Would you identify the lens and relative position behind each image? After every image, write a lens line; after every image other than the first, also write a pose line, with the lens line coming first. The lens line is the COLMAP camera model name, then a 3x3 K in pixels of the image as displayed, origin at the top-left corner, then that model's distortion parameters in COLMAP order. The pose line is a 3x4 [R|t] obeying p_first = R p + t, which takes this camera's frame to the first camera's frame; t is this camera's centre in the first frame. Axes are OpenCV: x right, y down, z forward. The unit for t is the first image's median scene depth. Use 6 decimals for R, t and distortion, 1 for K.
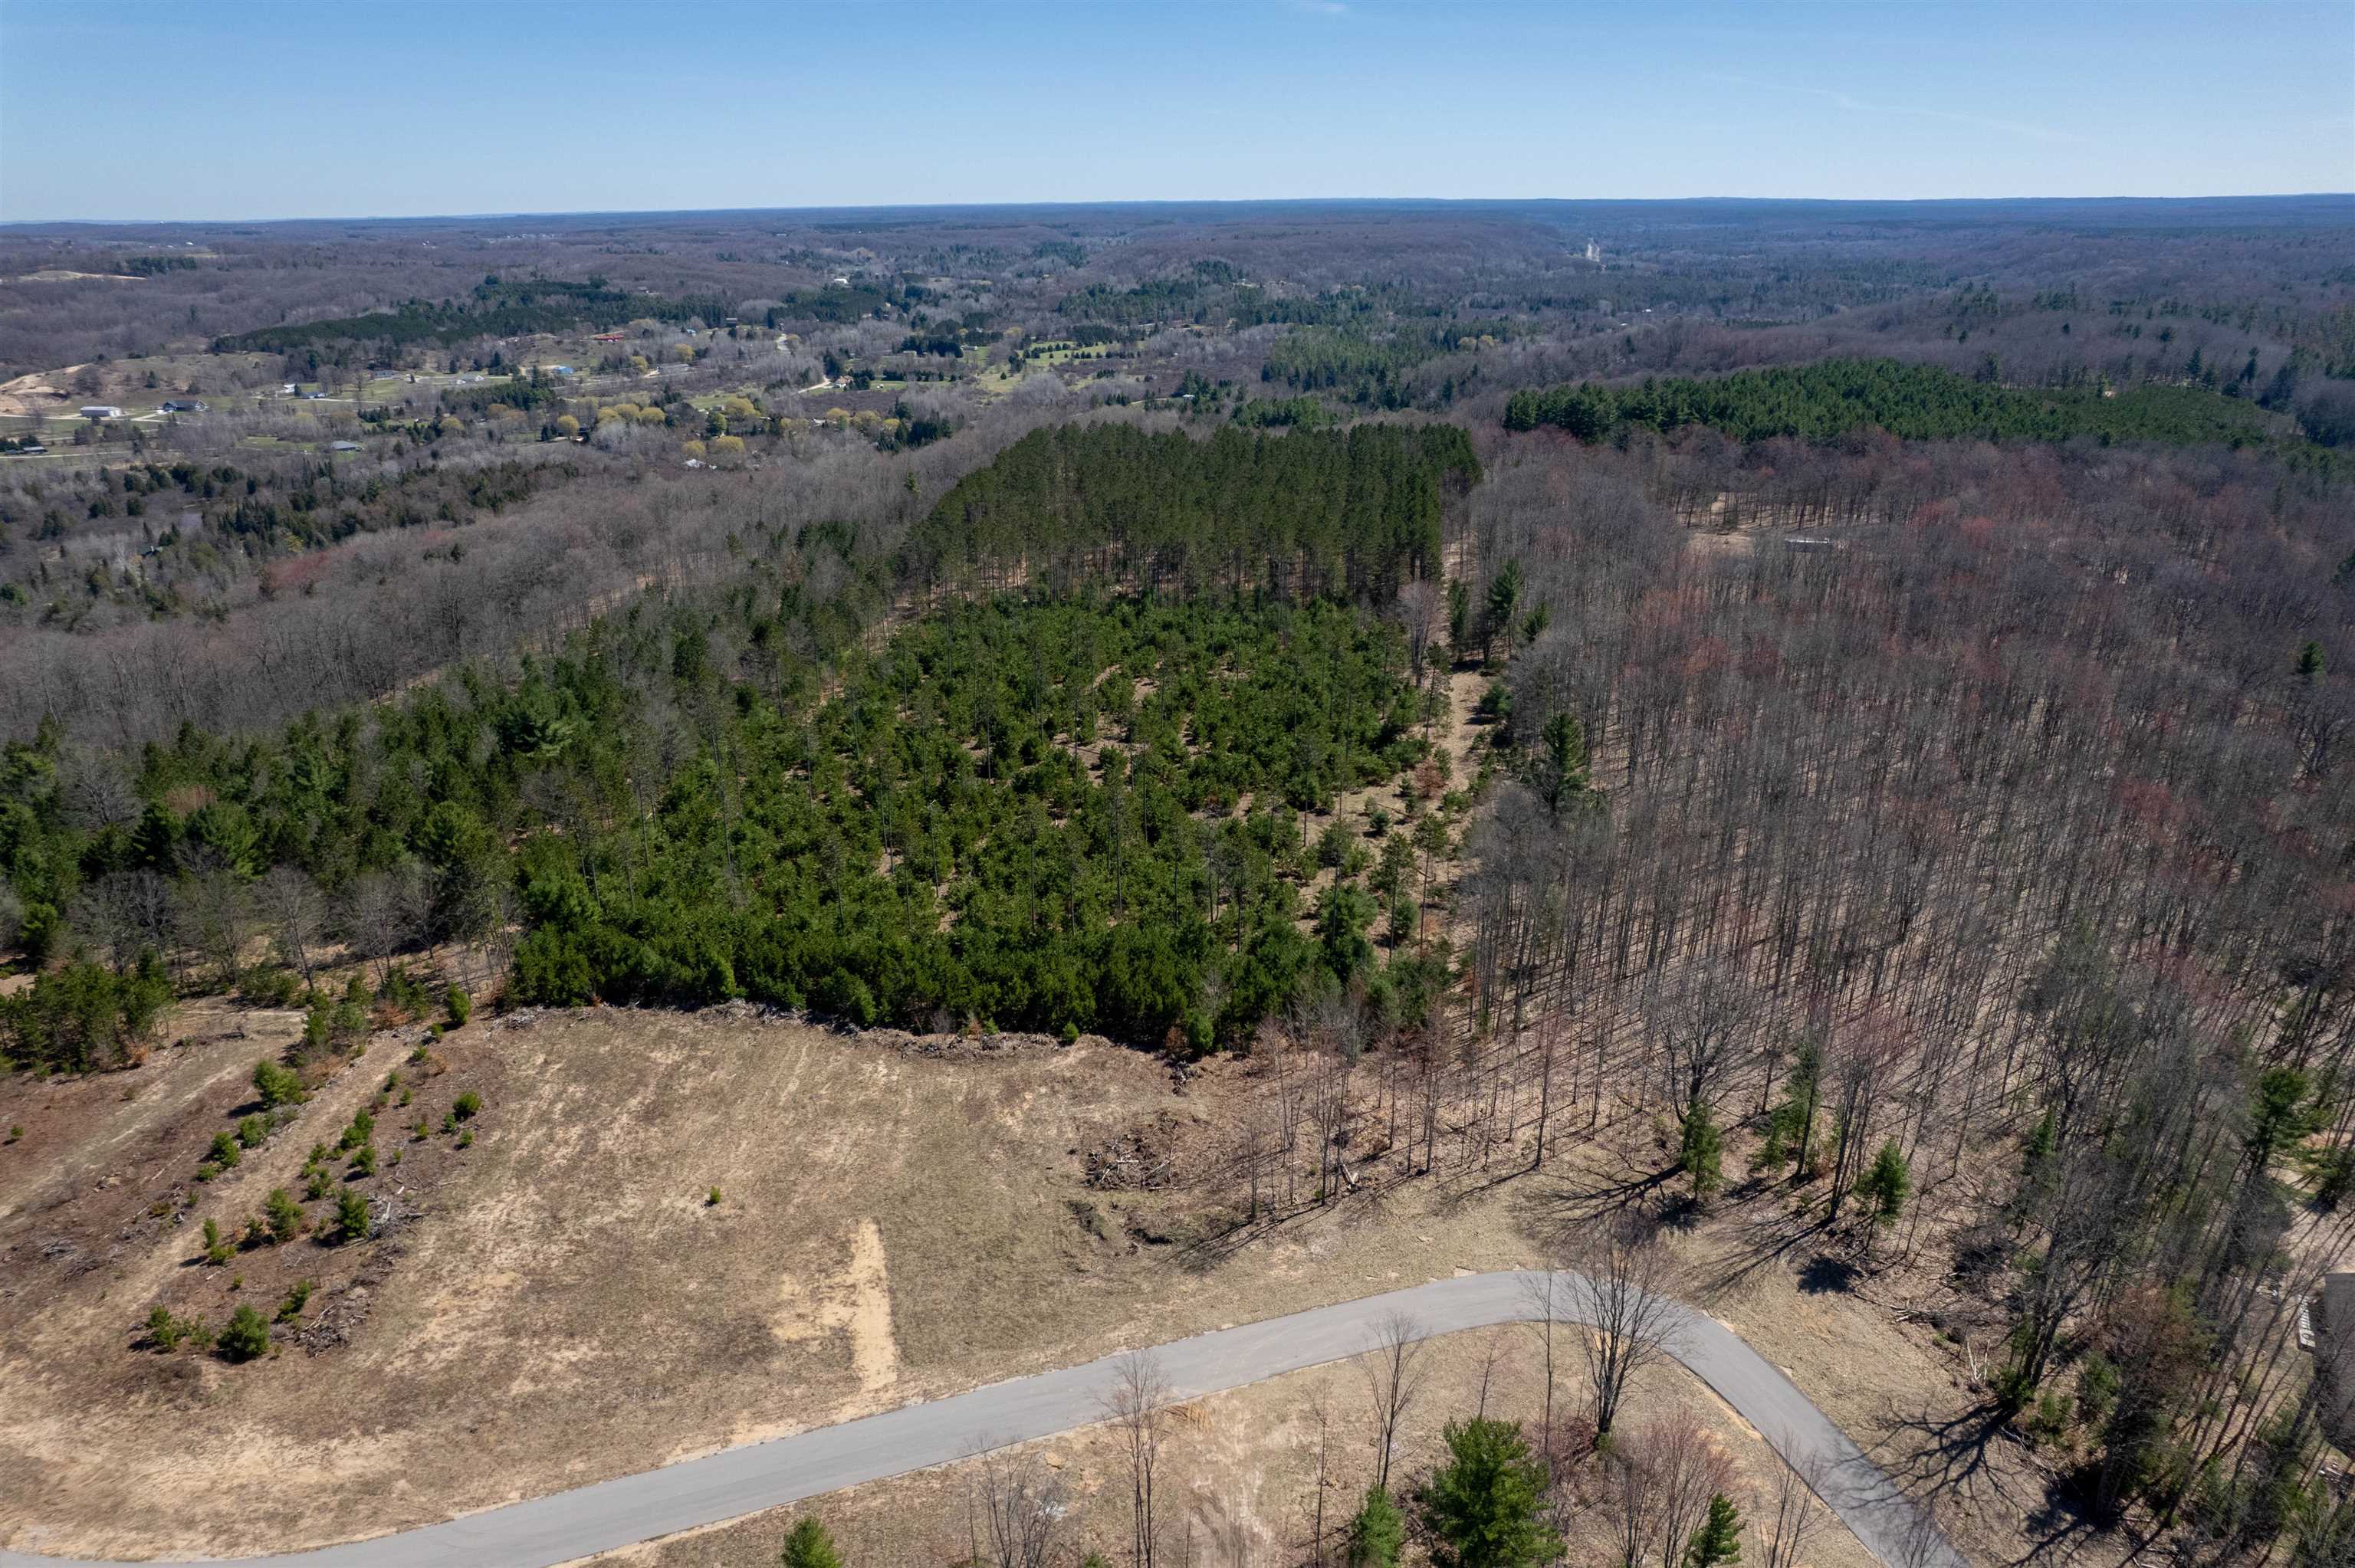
lens RADIAL K [[1512.8, 0, 1178.7], [0, 1512.8, 794.6], [0, 0, 1]] dist [-0.076342, 0.071387]
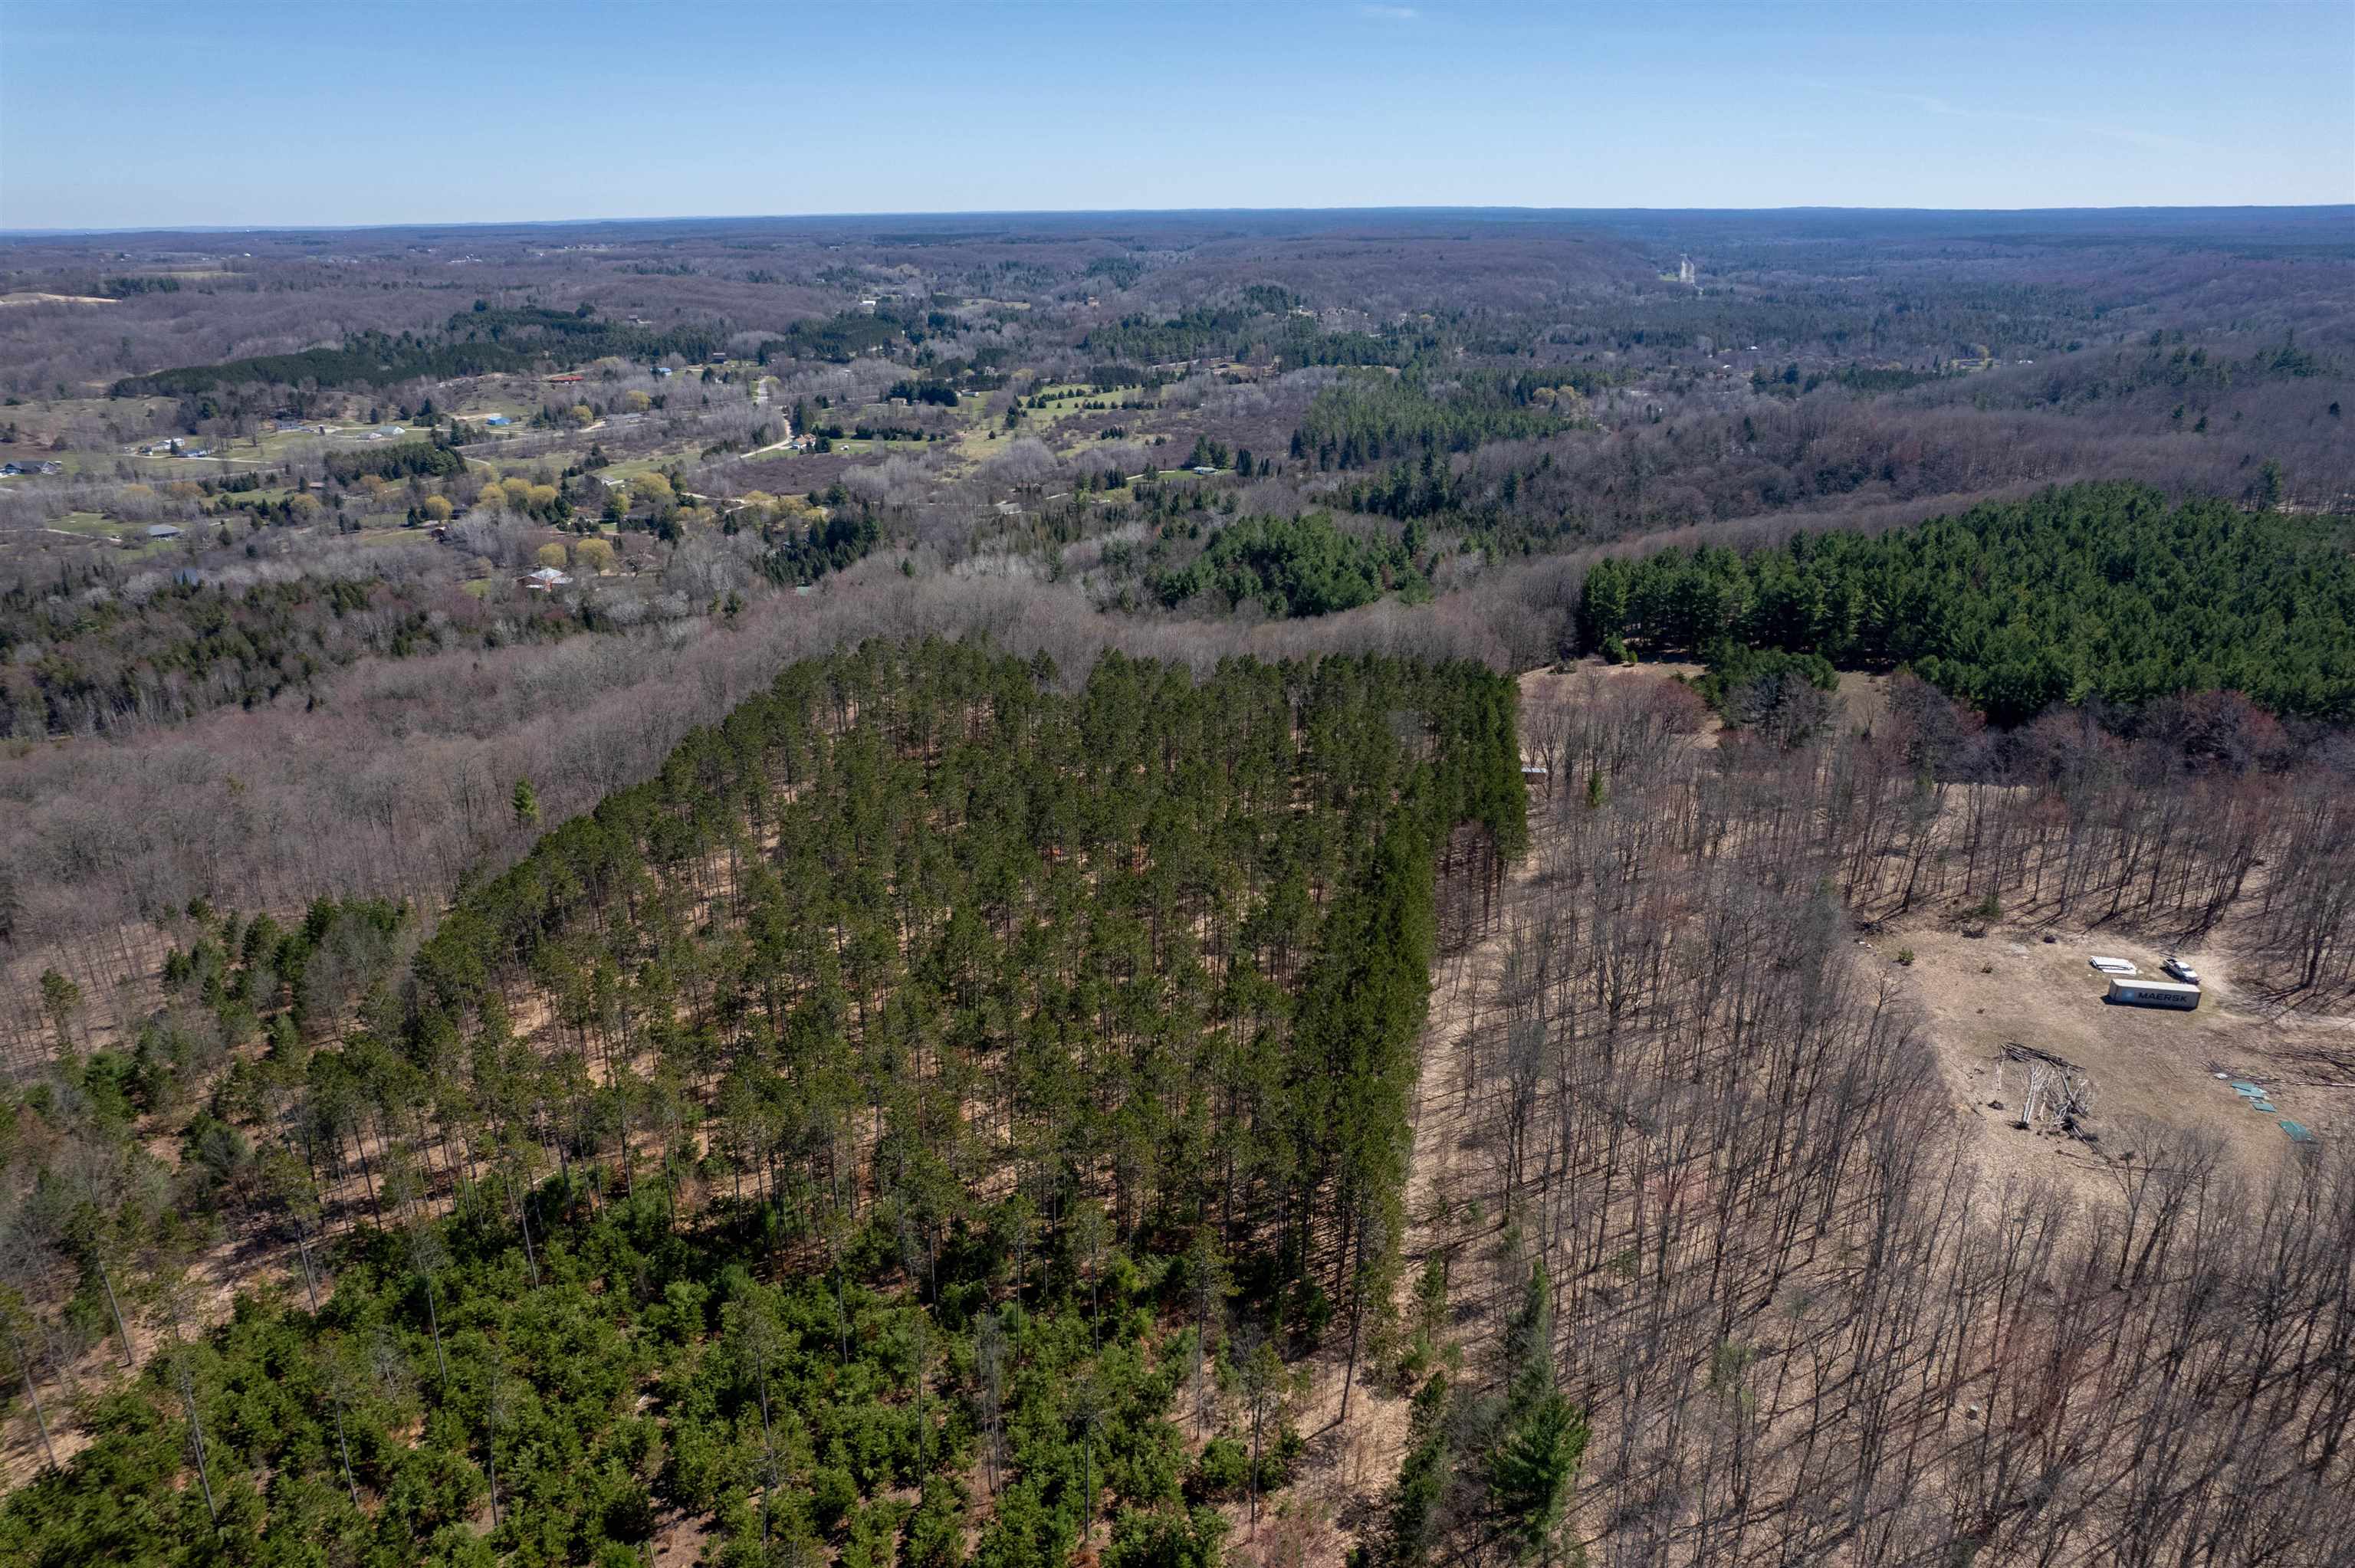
lens RADIAL K [[1512.8, 0, 1188.5], [0, 1512.8, 783.4], [0, 0, 1]] dist [-0.076342, 0.071387]
pose [[0.998839, 0.018607, -0.044423, 0.066989], [-0.019078, 0.999766, -0.010197, -0.139508], [0.044223, 0.011033, 0.998961, 0.291005]]
